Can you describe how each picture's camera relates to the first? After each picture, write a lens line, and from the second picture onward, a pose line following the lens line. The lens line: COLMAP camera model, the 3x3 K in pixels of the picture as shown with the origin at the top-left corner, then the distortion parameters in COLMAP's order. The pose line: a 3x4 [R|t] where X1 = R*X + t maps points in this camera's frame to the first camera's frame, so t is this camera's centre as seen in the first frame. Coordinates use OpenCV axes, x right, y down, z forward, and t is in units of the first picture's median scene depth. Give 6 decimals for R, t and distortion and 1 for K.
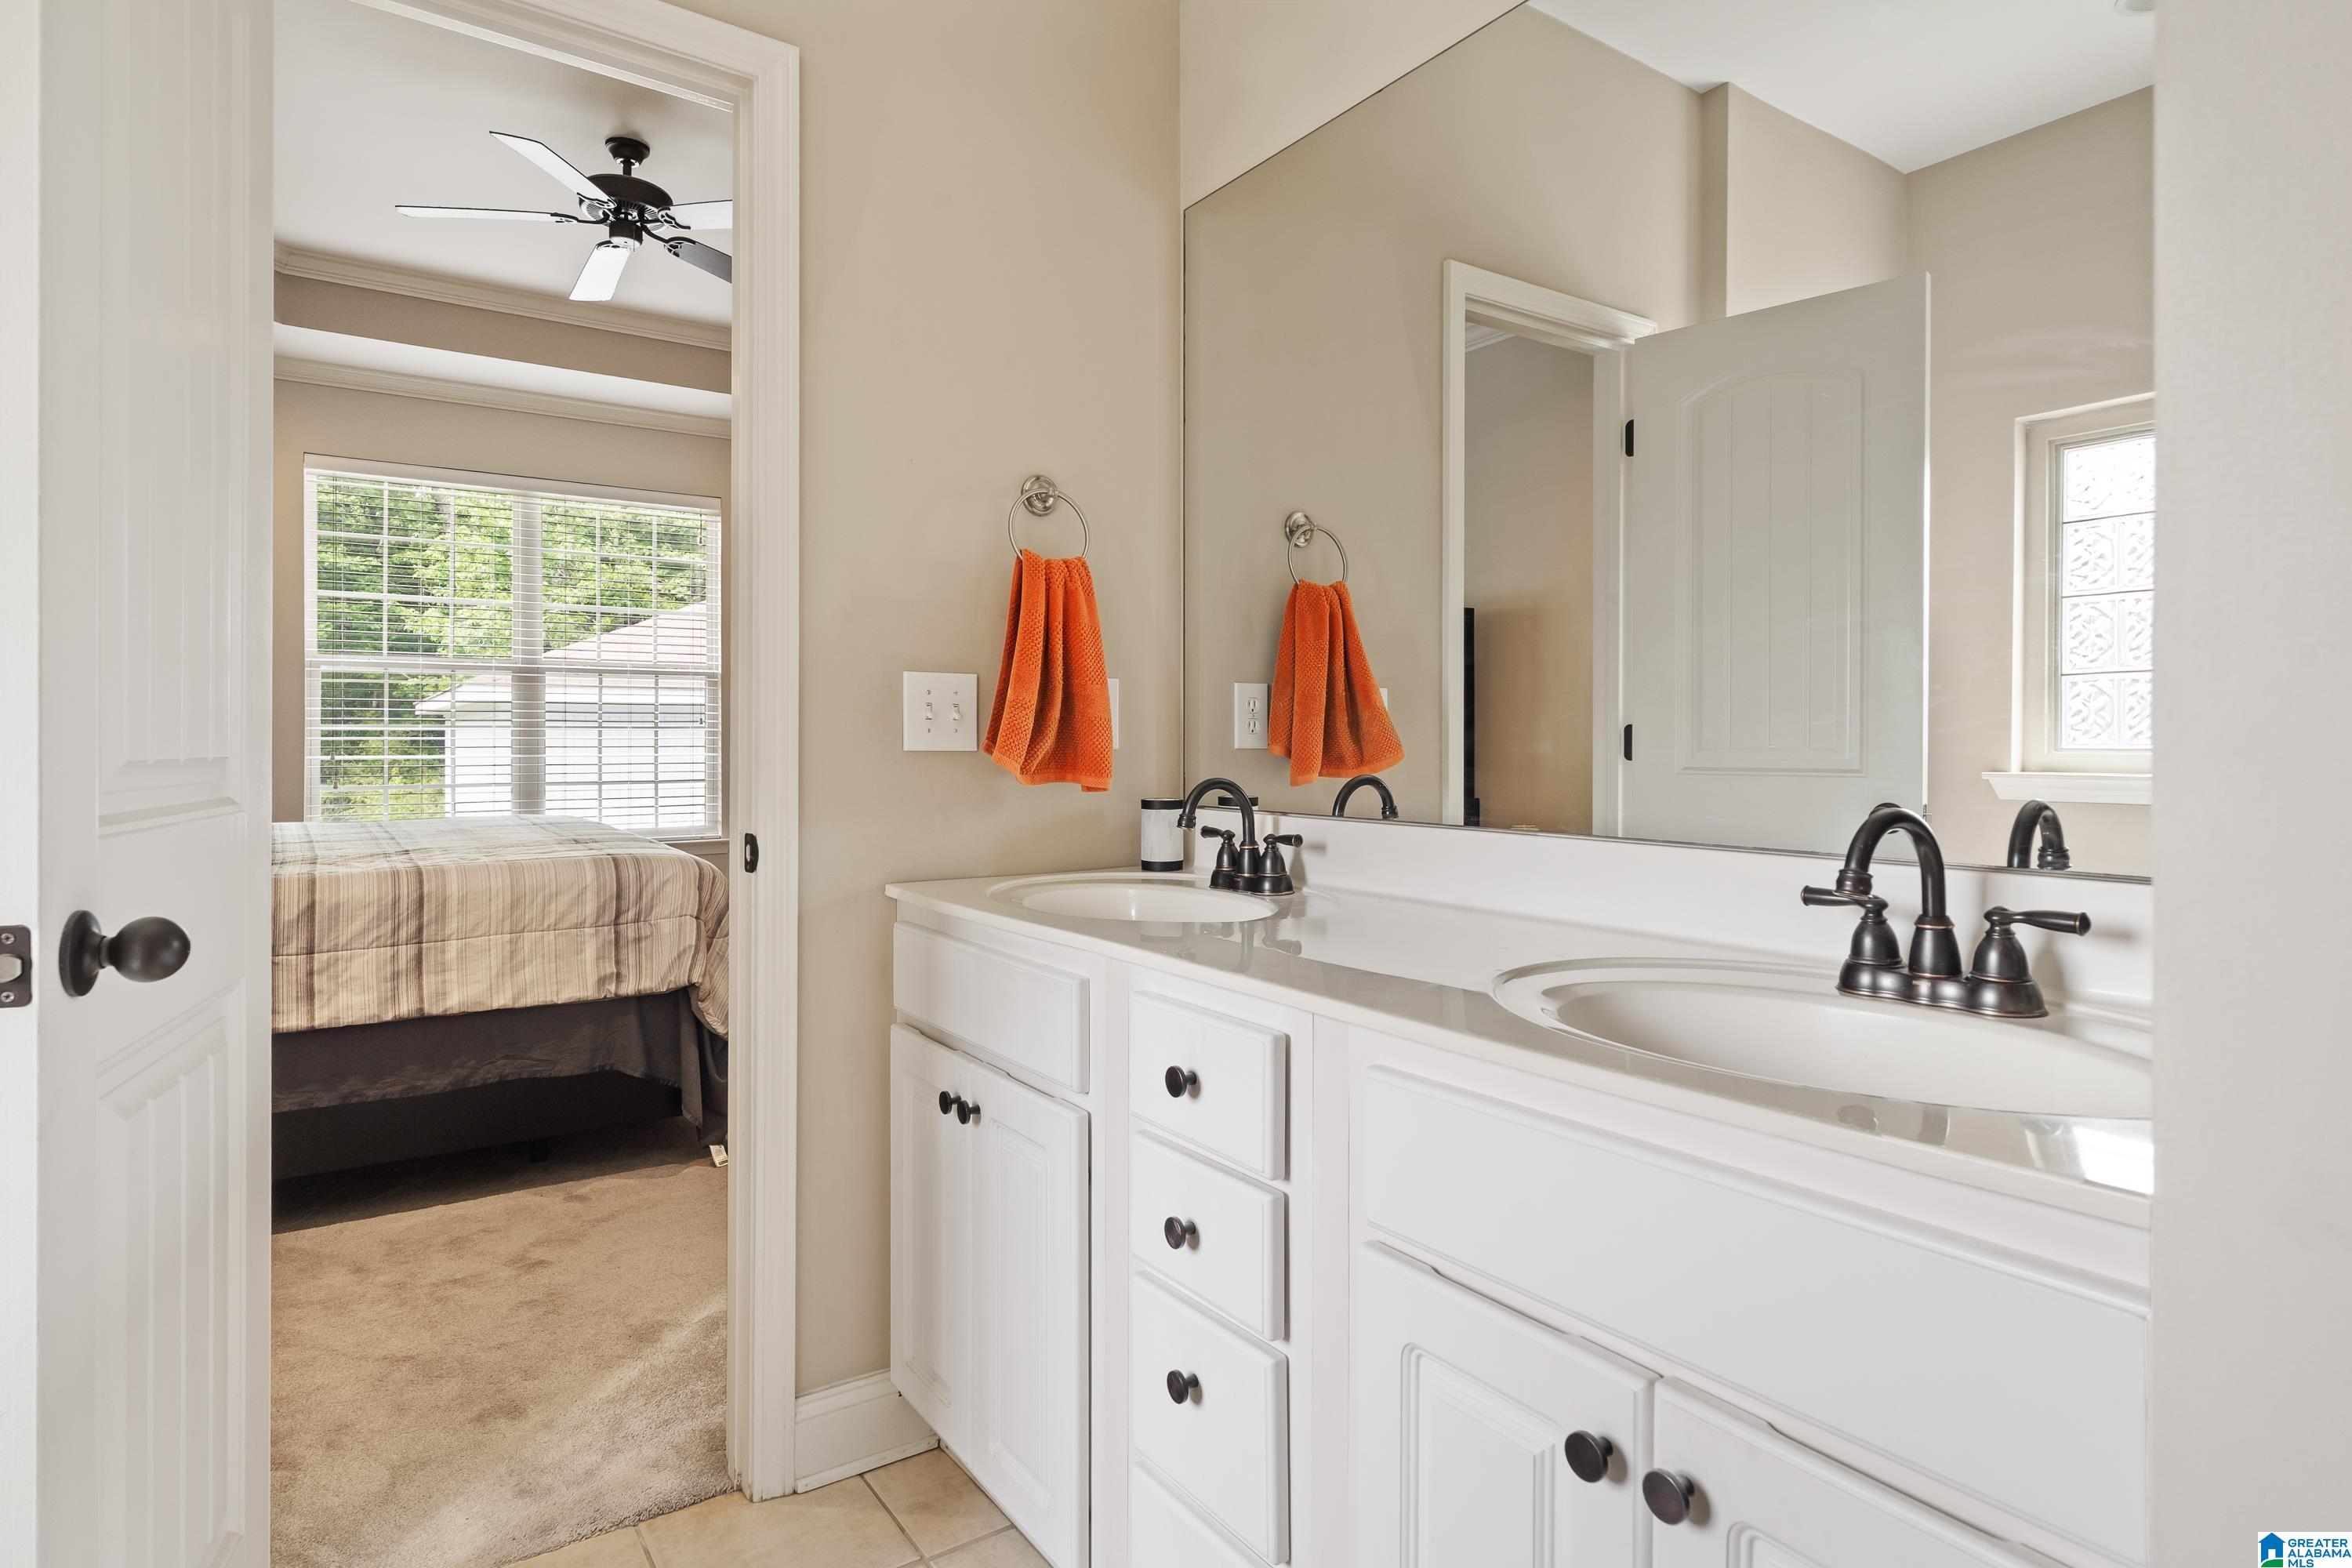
lens RADIAL K [[1228.9, 0, 1178.3], [0, 1228.9, 737.7], [0, 0, 1]] dist [-0.003201, -0.000548]
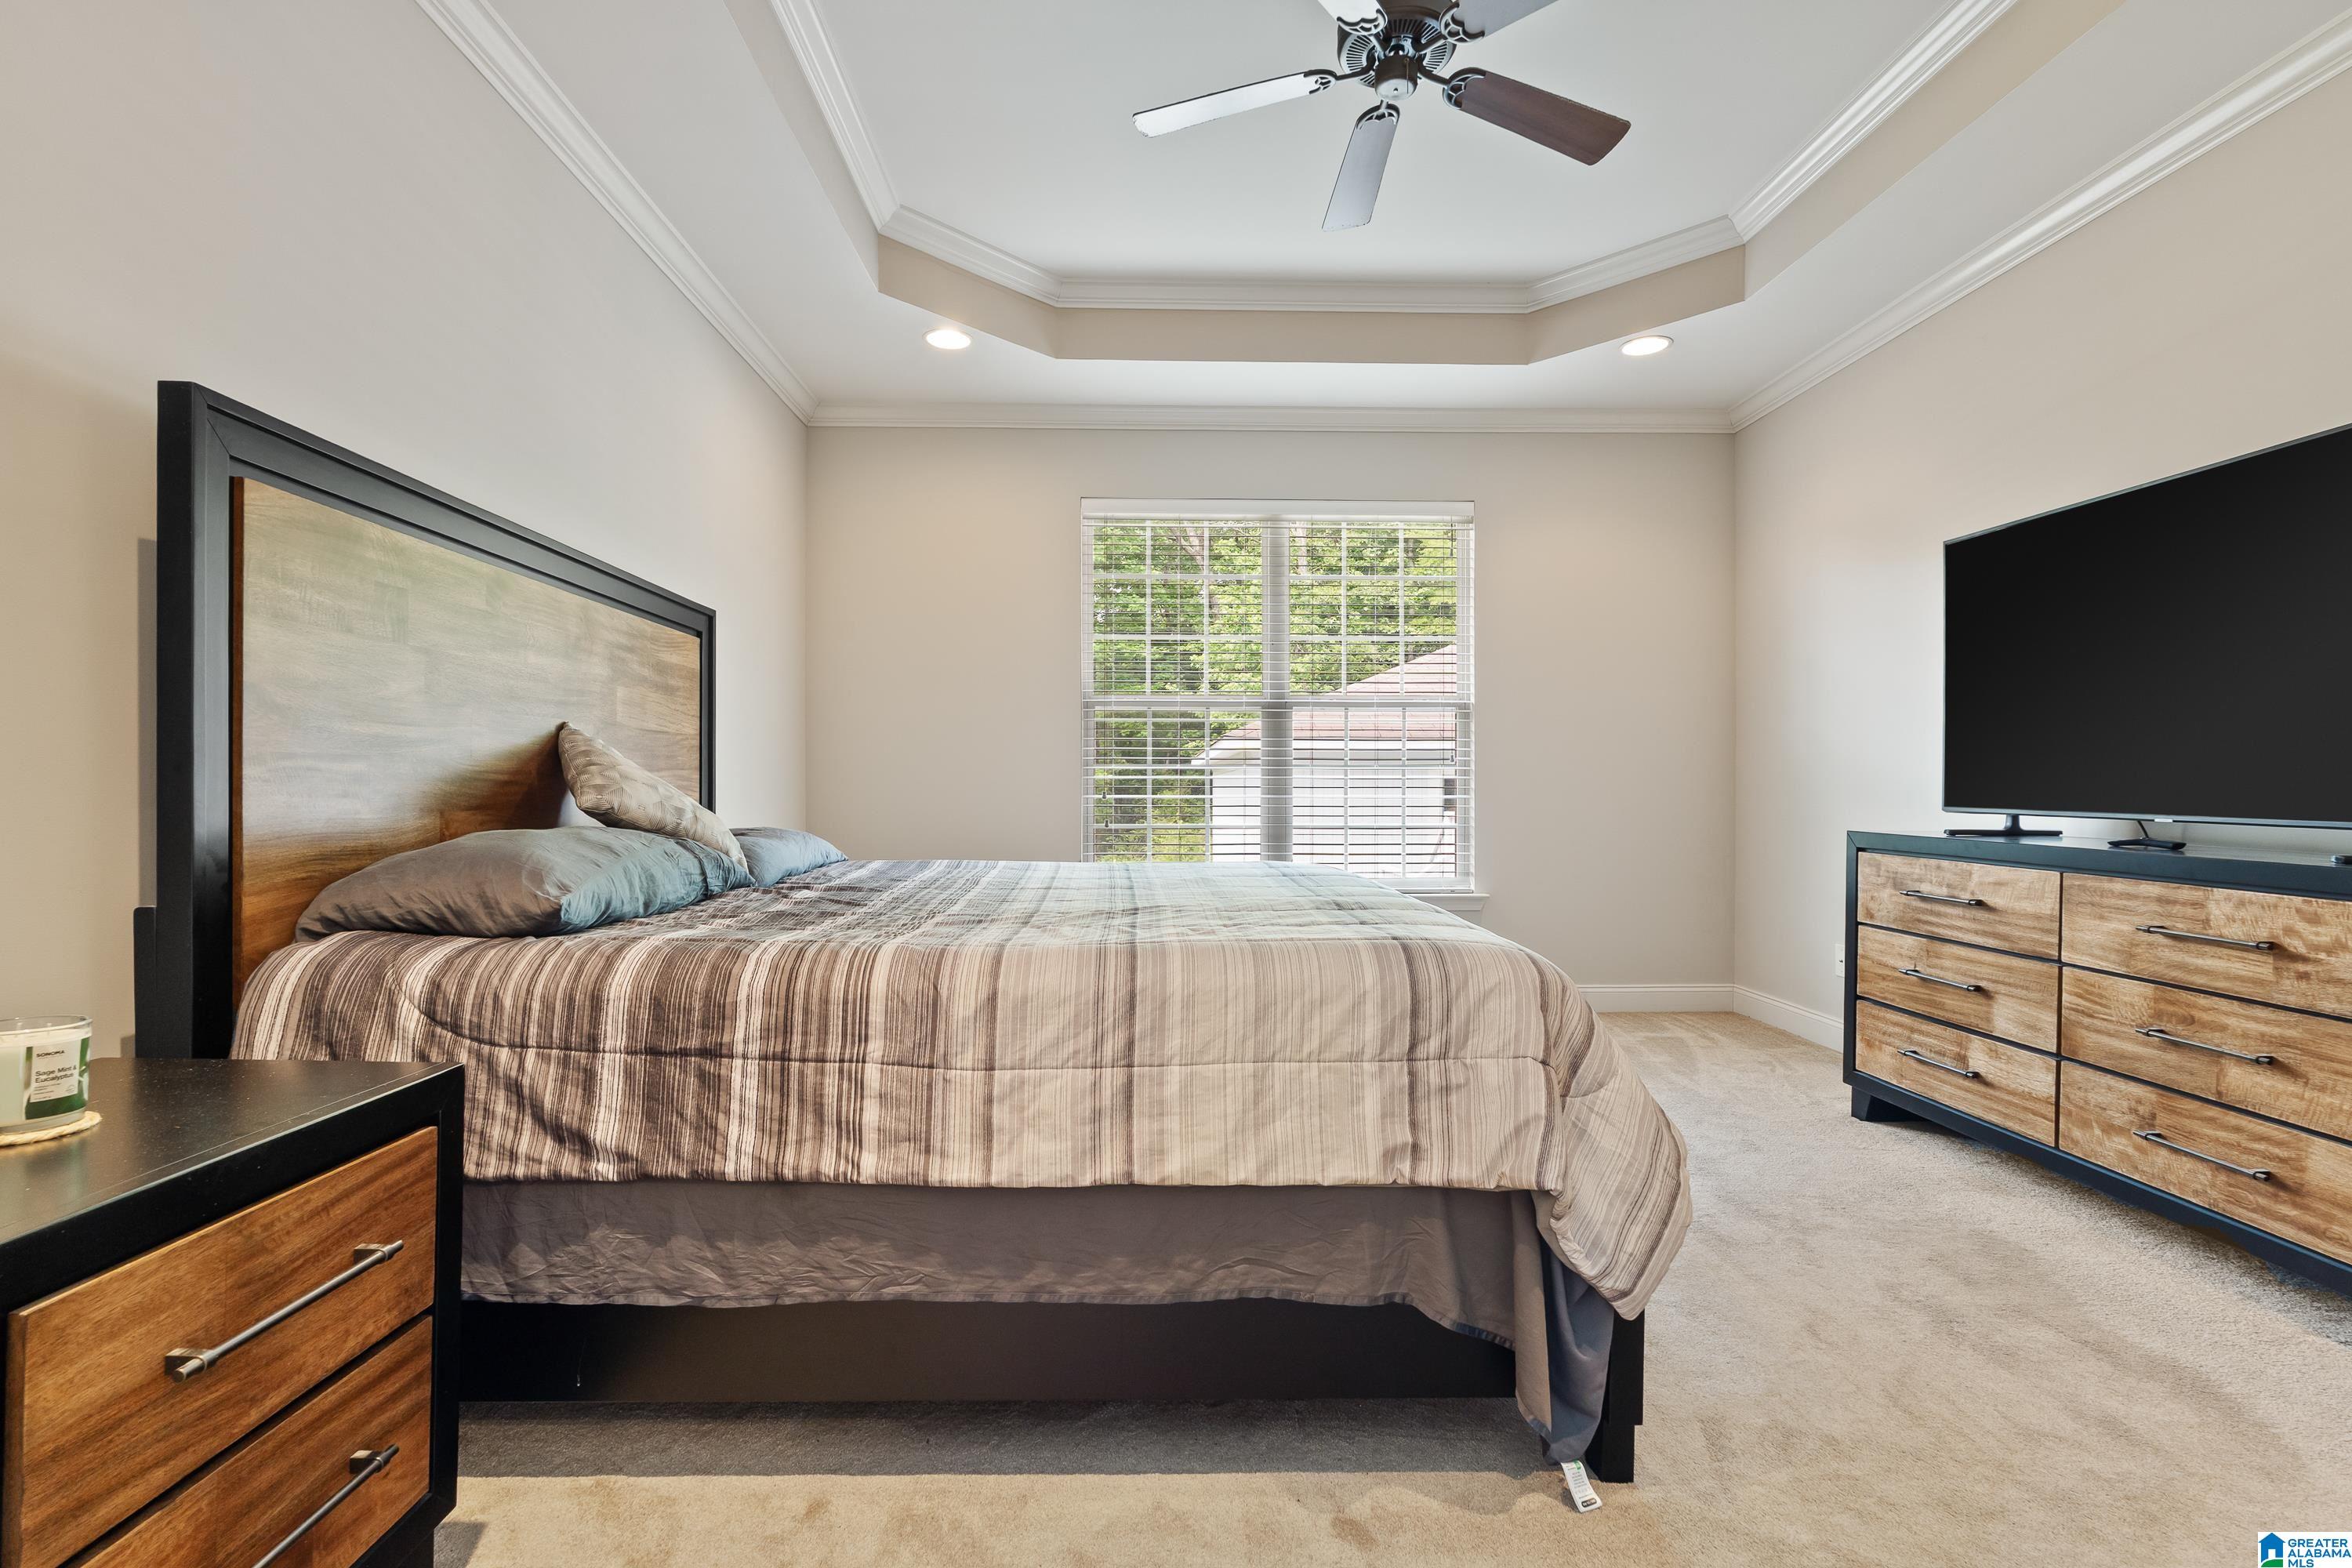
lens RADIAL K [[1095.4, 0, 1161.6], [0, 1095.4, 790.0], [0, 0, 1]] dist [-0.002714, 0.000007]
pose [[0.831008, 0.000344, -0.556261, -0.266486], [-0.001388, 0.999998, -0.001455, 0.021772], [0.556259, 0.001981, 0.831007, 0.497246]]
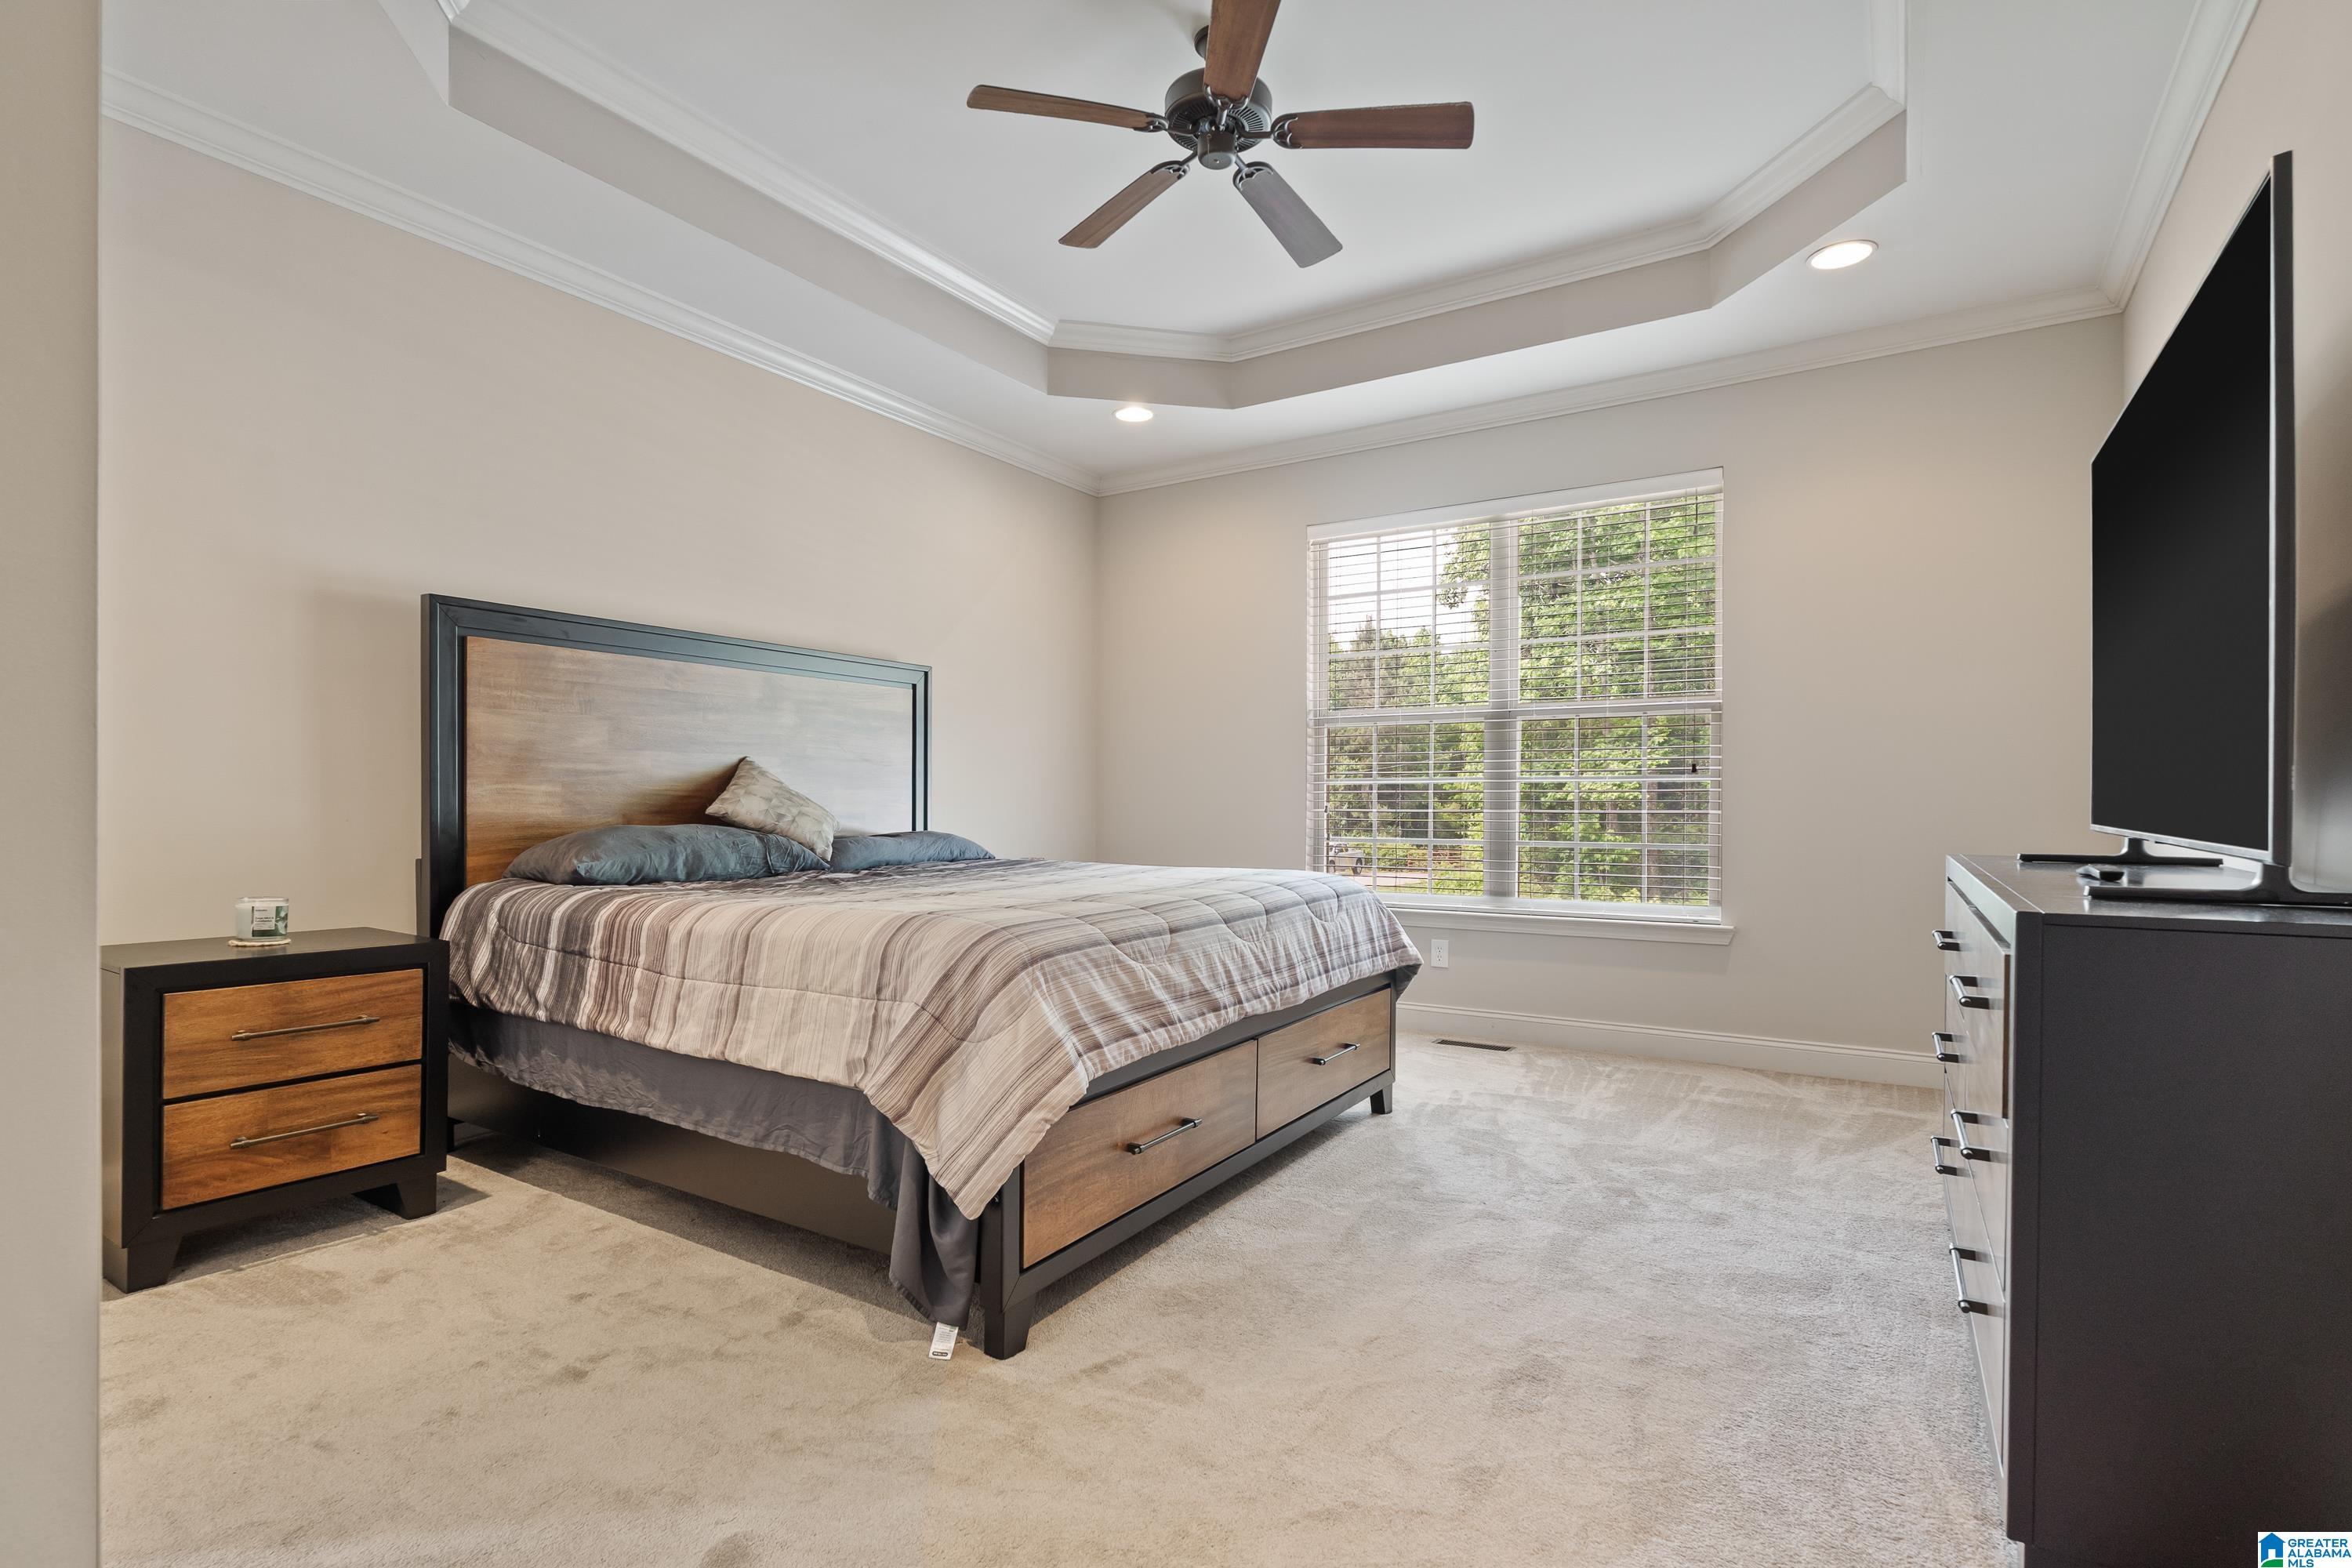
lens RADIAL K [[1155.2, 0, 1171.0], [0, 1155.2, 807.3], [0, 0, 1]] dist [-0.001760, -0.000410]
pose [[0.371574, 0.000816, -0.928403, 0.321601], [-0.003339, 0.999994, -0.000457, 0.026398], [0.928398, 0.003270, 0.371574, 0.912833]]
